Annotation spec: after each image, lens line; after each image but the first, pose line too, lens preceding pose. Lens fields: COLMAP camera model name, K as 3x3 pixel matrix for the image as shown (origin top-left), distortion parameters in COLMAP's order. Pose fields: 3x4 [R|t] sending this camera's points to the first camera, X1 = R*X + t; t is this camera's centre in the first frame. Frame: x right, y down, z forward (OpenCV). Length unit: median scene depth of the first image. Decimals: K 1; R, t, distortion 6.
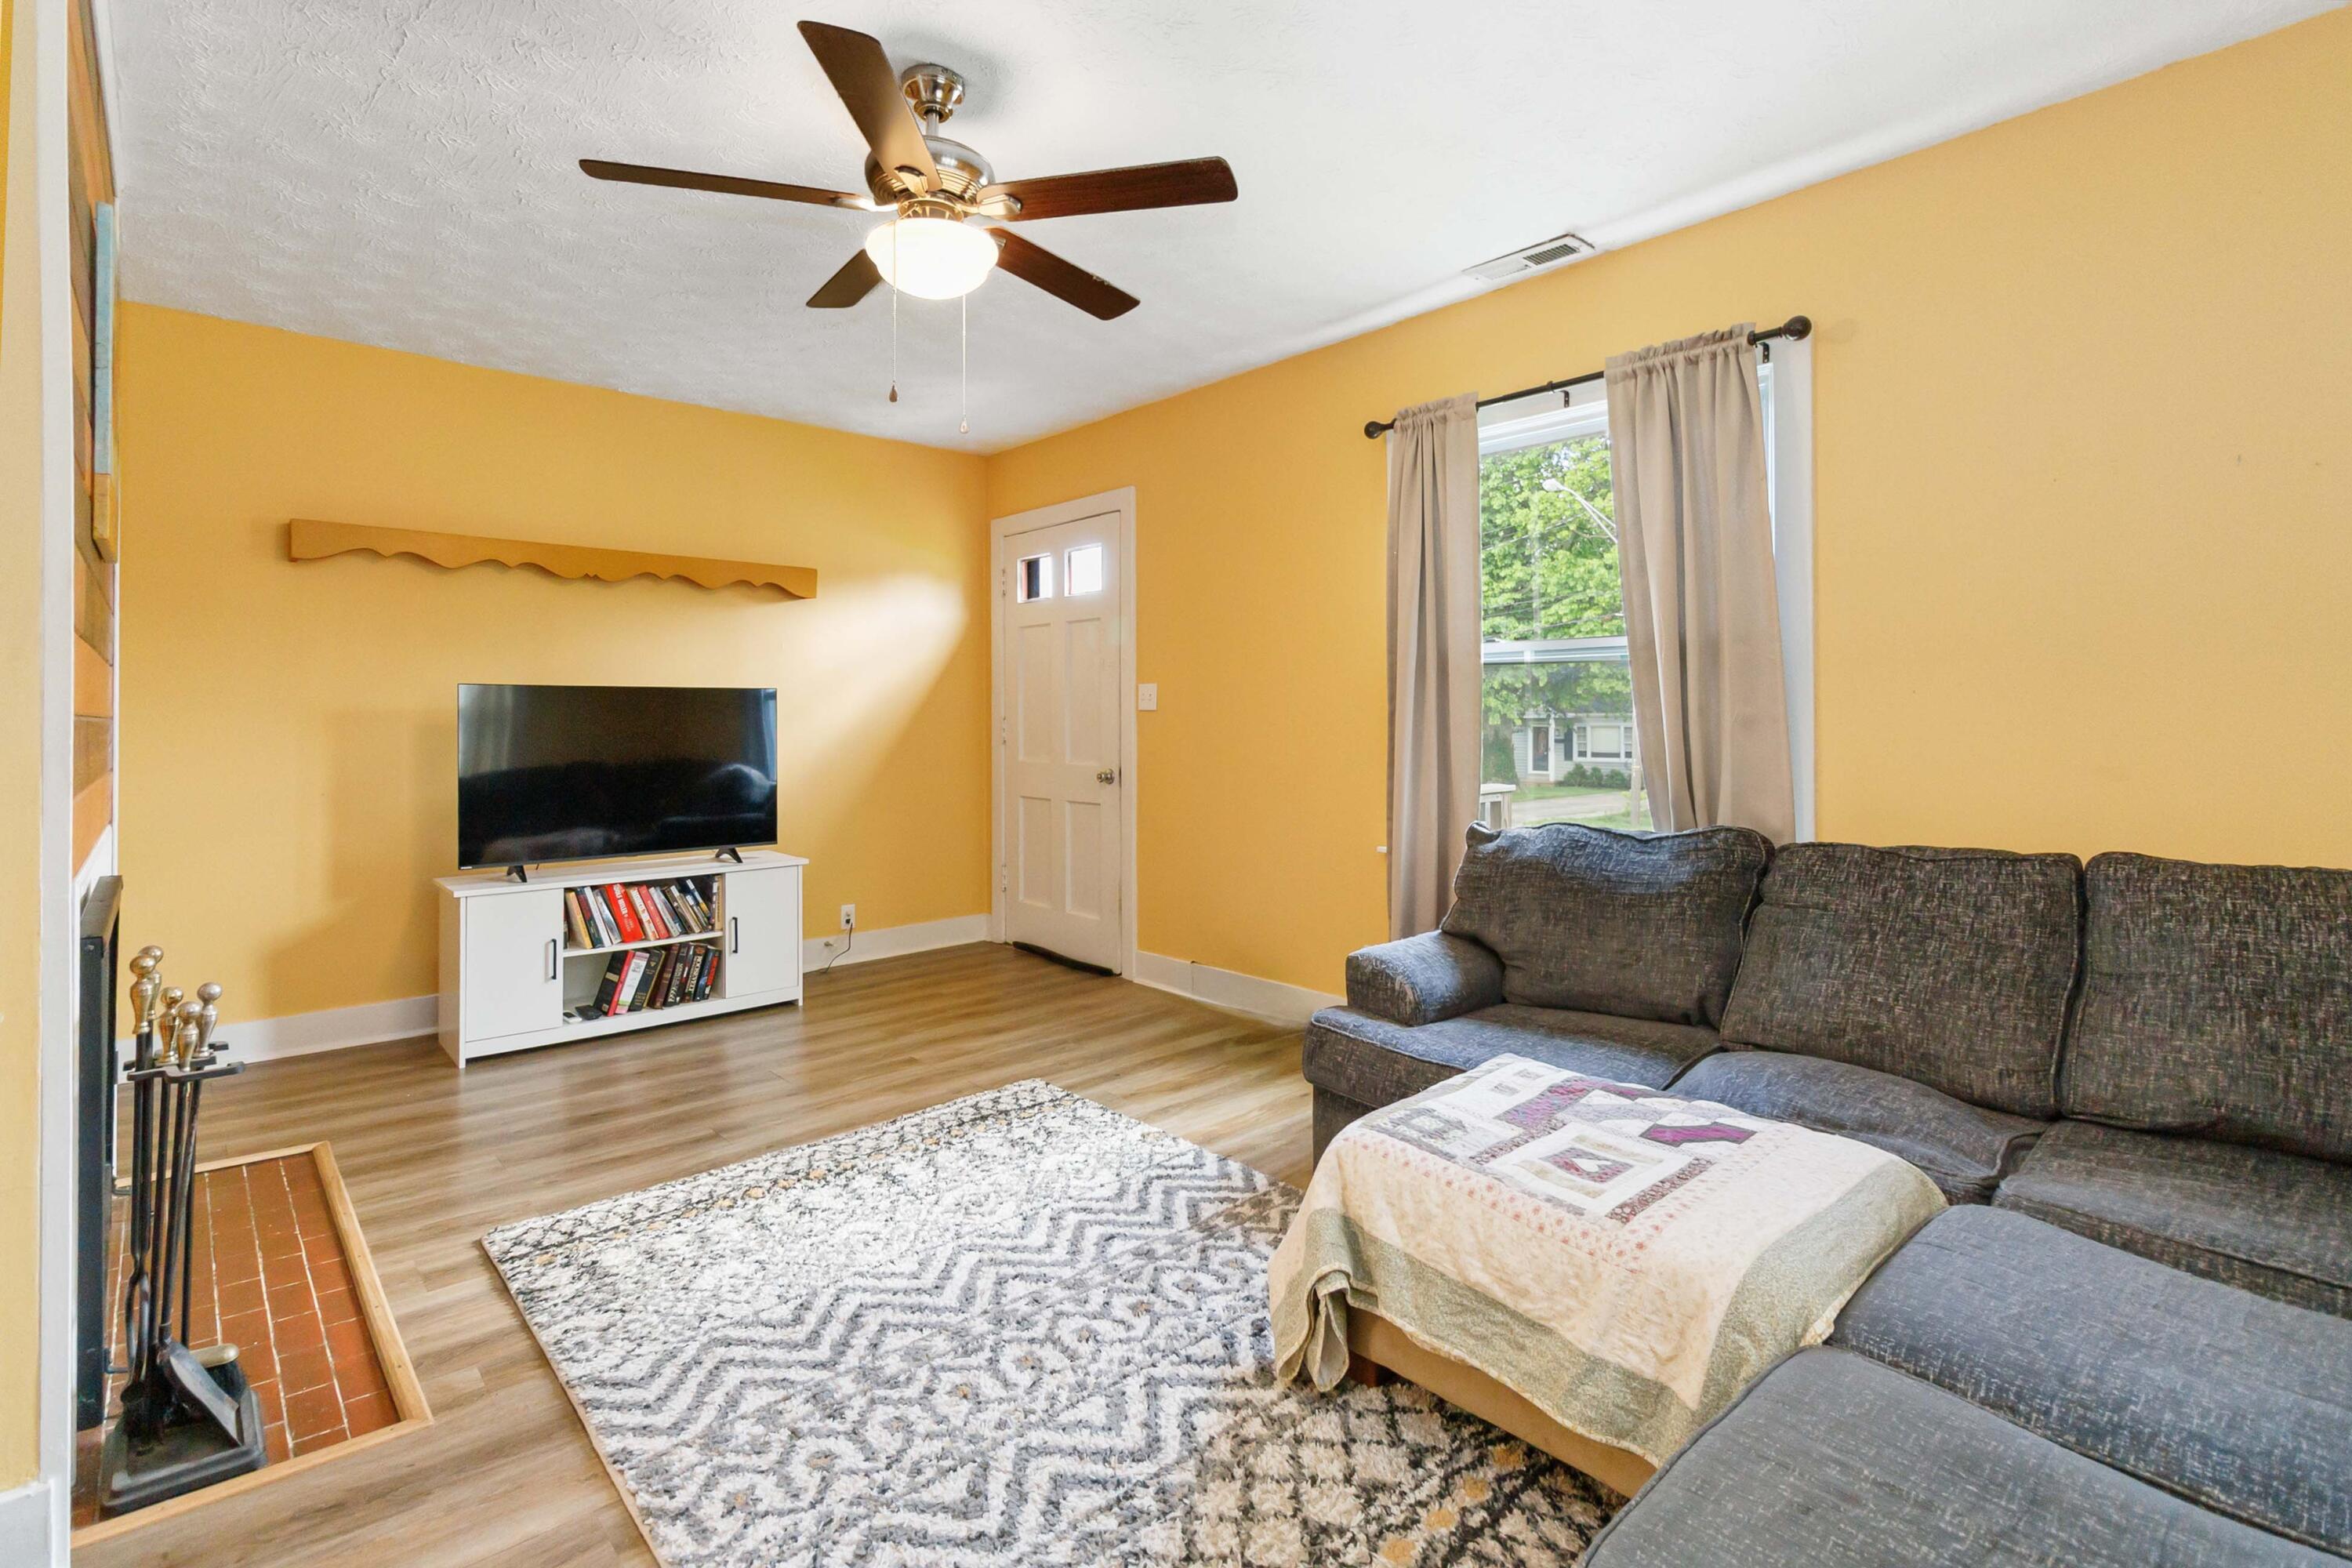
lens RADIAL K [[1097.8, 0, 1167.0], [0, 1097.8, 712.2], [0, 0, 1]] dist [0.000182, 0.000729]
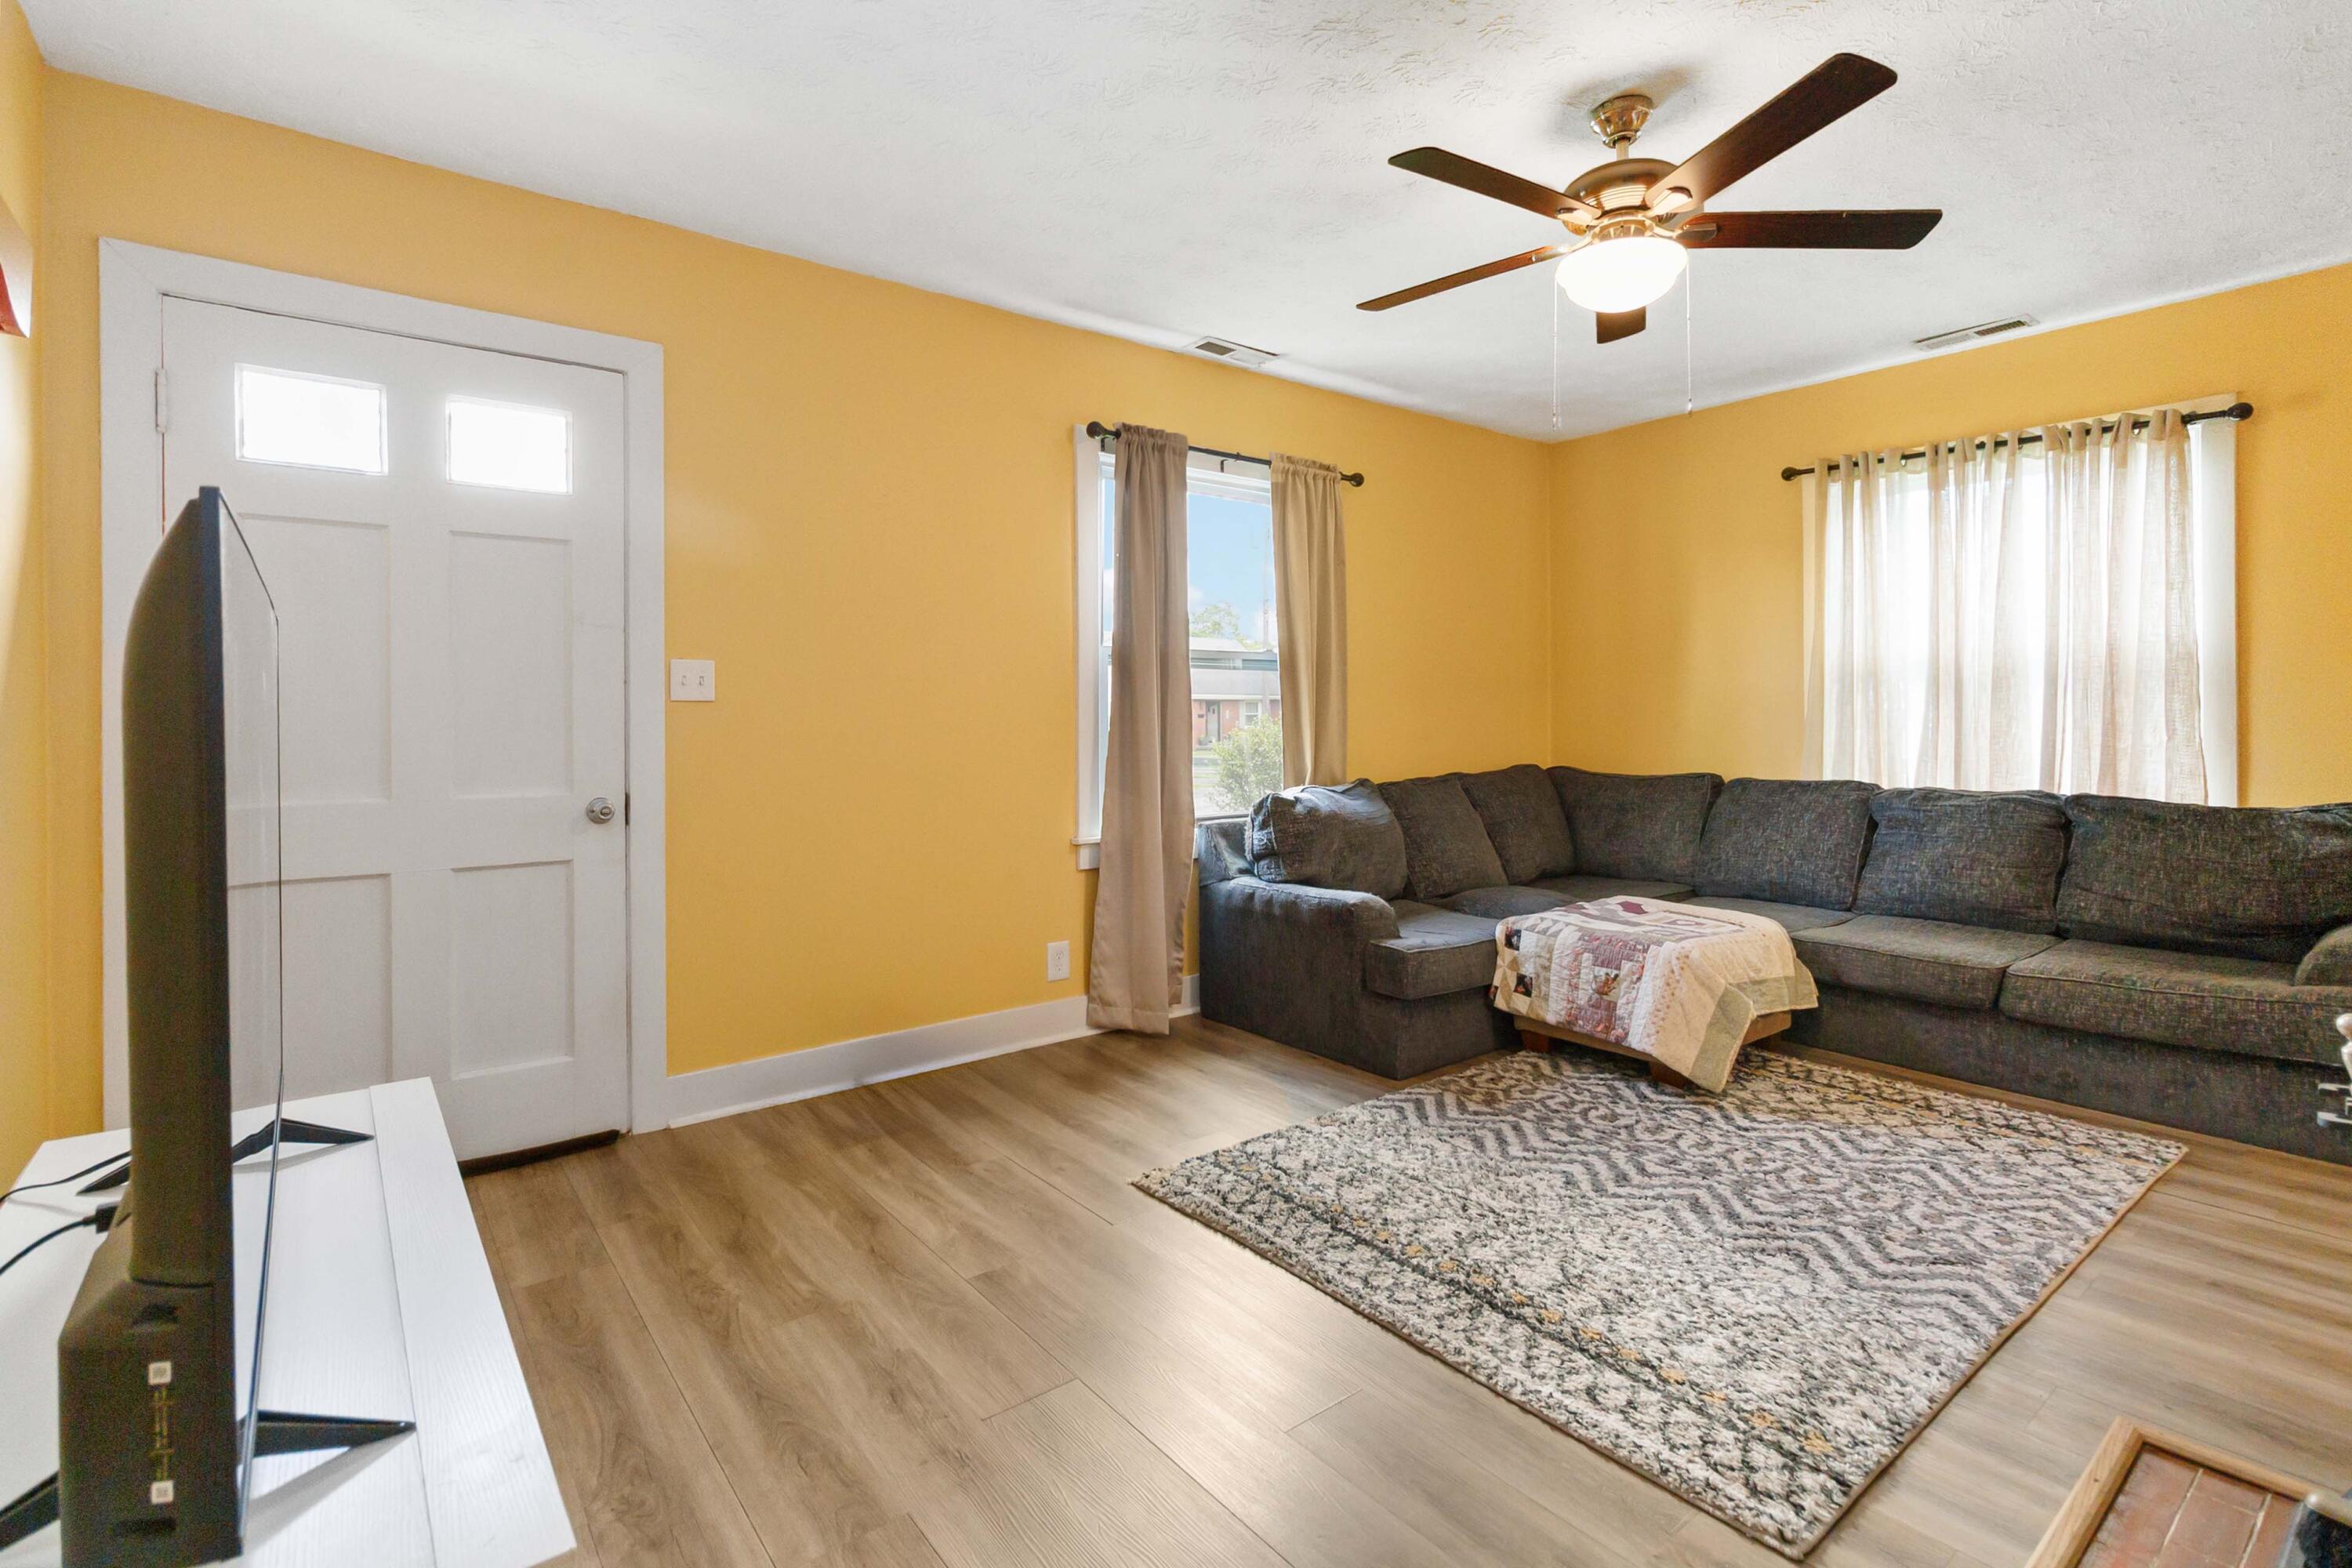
lens RADIAL K [[1097.8, 0, 1167.0], [0, 1097.8, 712.2], [0, 0, 1]] dist [0.000182, 0.000729]
pose [[0.073464, 0.004820, 0.997286, -0.930438], [0.000813, 0.999988, -0.004893, 0.012498], [-0.997298, 0.001170, 0.073460, 0.965478]]
